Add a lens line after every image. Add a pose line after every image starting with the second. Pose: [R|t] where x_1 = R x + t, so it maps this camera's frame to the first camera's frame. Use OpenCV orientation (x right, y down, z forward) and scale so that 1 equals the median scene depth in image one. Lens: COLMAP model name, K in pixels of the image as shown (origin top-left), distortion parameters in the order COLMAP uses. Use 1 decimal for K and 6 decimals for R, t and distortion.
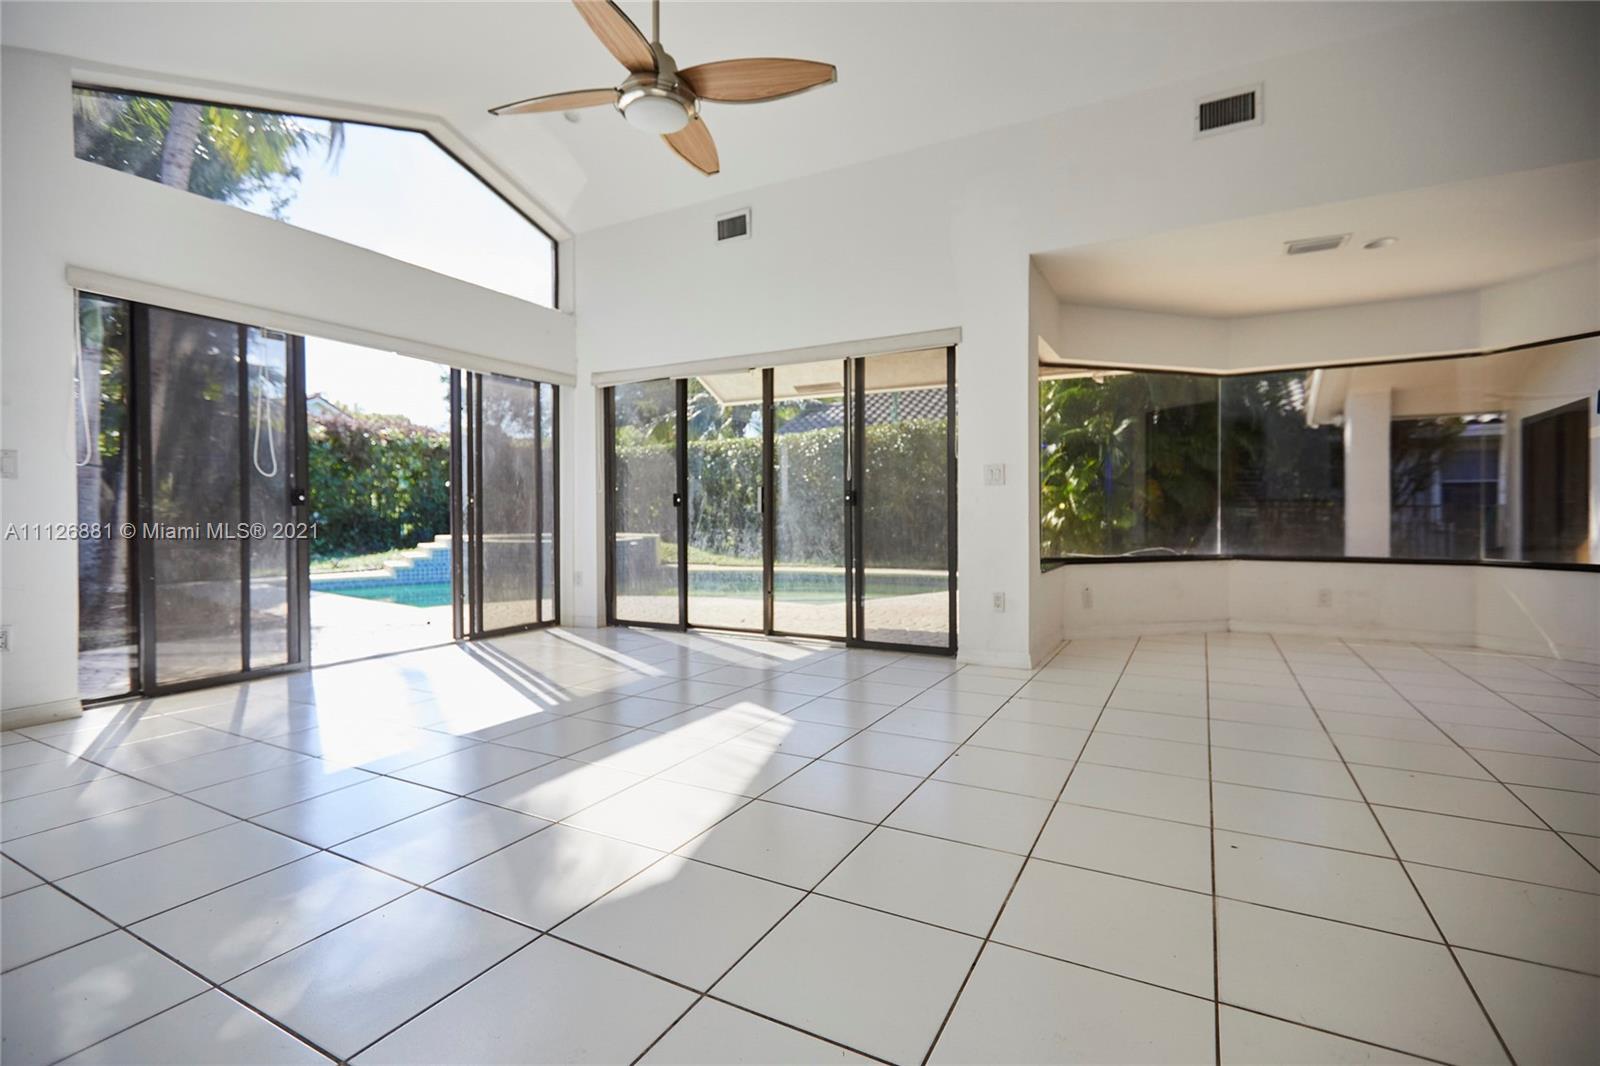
lens RADIAL K [[732.2, 0, 807.8], [0, 732.2, 515.3], [0, 0, 1]] dist [0.004375, -0.000678]
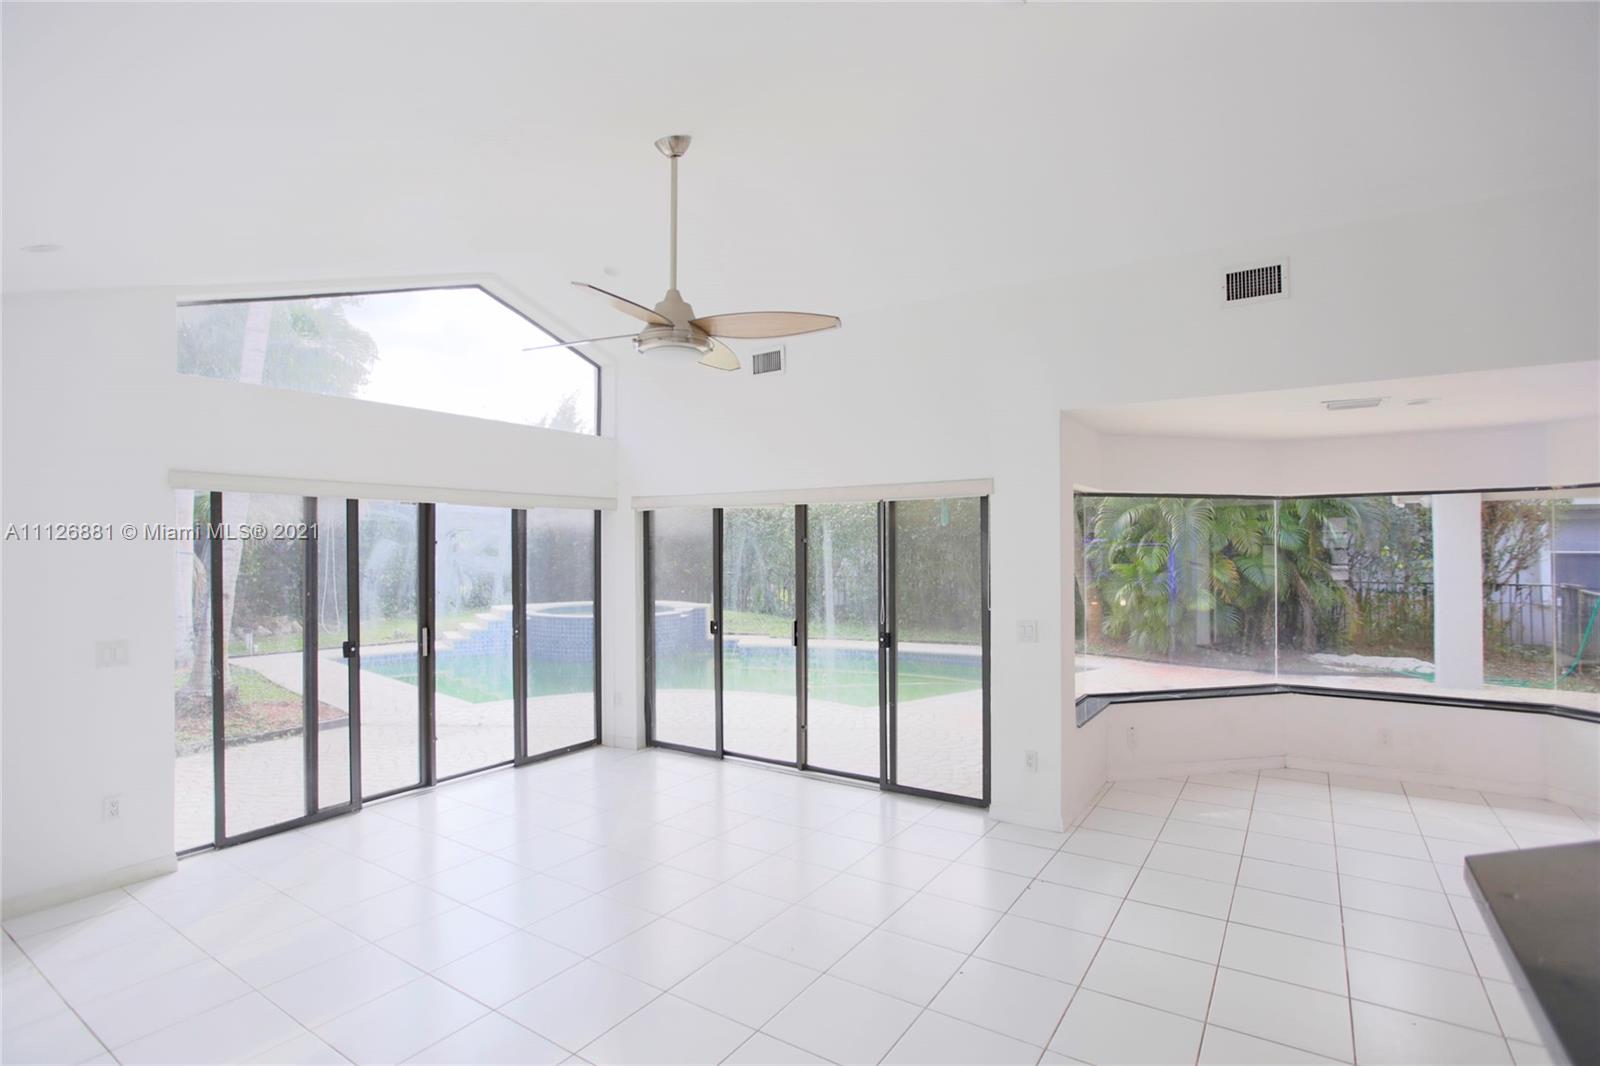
lens RADIAL K [[774.4, 0, 809.1], [0, 774.4, 531.1], [0, 0, 1]] dist [-0.028140, 0.001873]
pose [[0.996600, -0.001326, -0.082377, 0.040720], [-0.000396, 0.999782, -0.020892, -0.135601], [0.082387, 0.020853, 0.996382, -0.049493]]
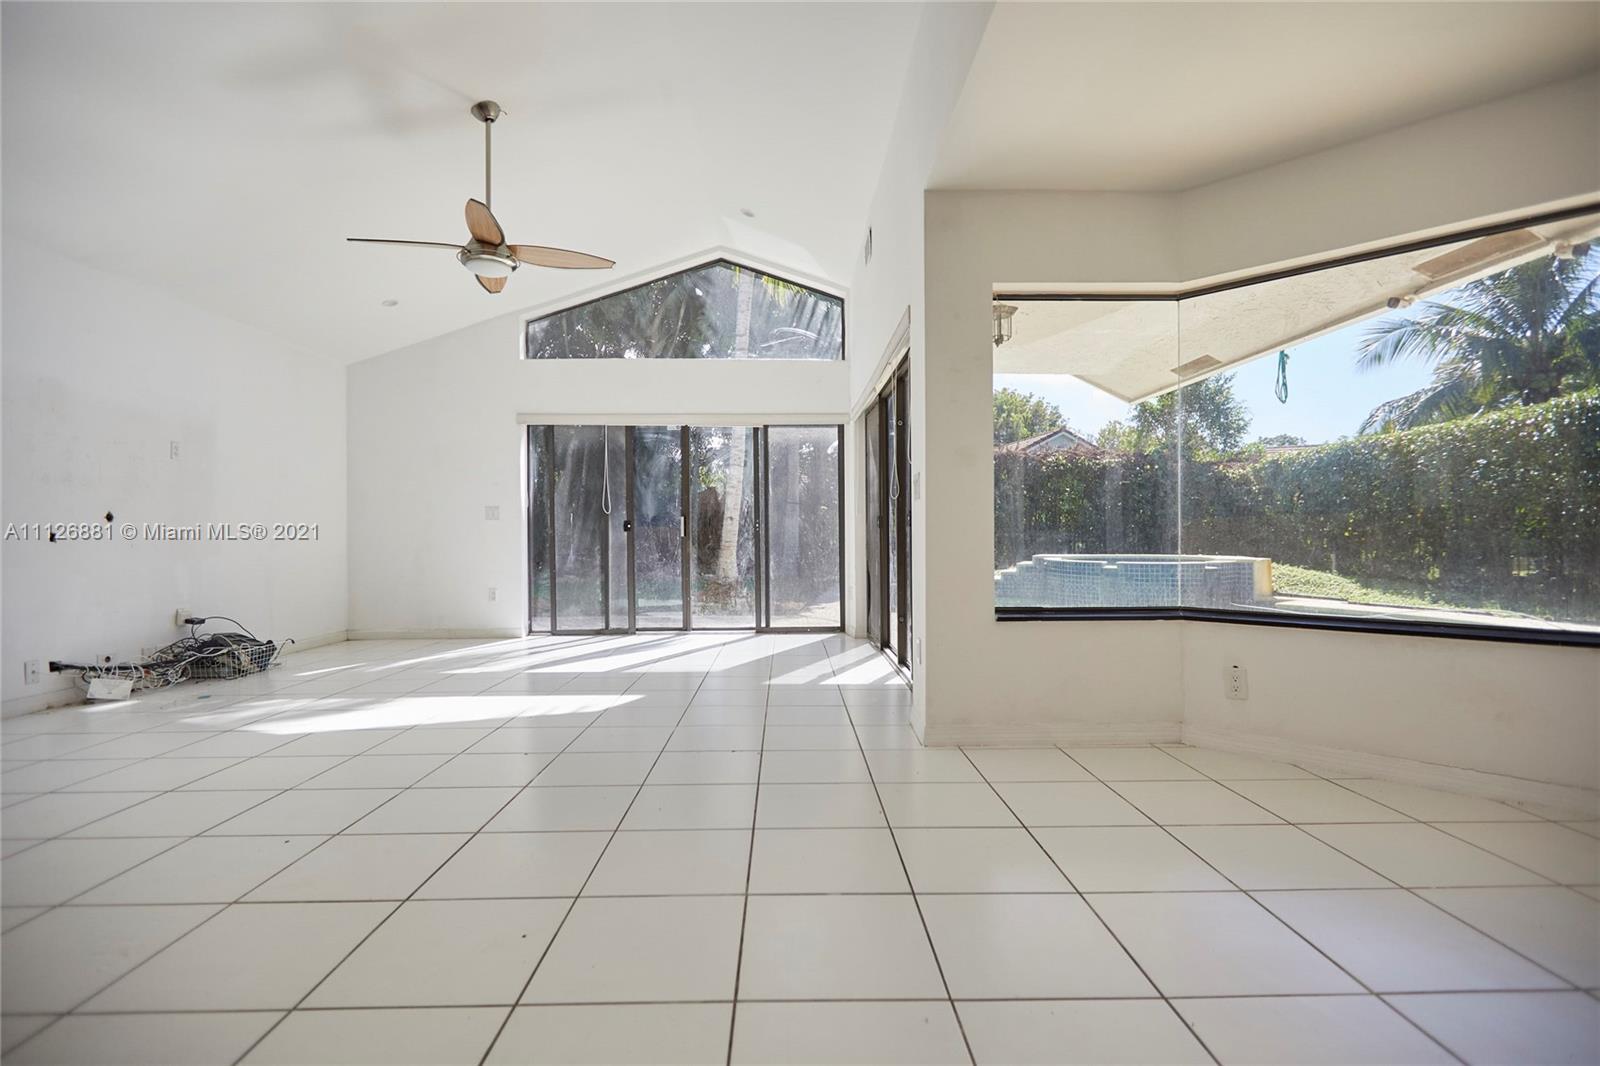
lens RADIAL K [[763.8, 0, 796.5], [0, 763.8, 532.9], [0, 0, 1]] dist [-0.019223, 0.000232]
pose [[0.501534, 0.003477, -0.865131, 0.721963], [-0.001047, 0.999994, 0.003412, -0.010917], [0.865137, -0.000805, 0.501534, 0.380748]]
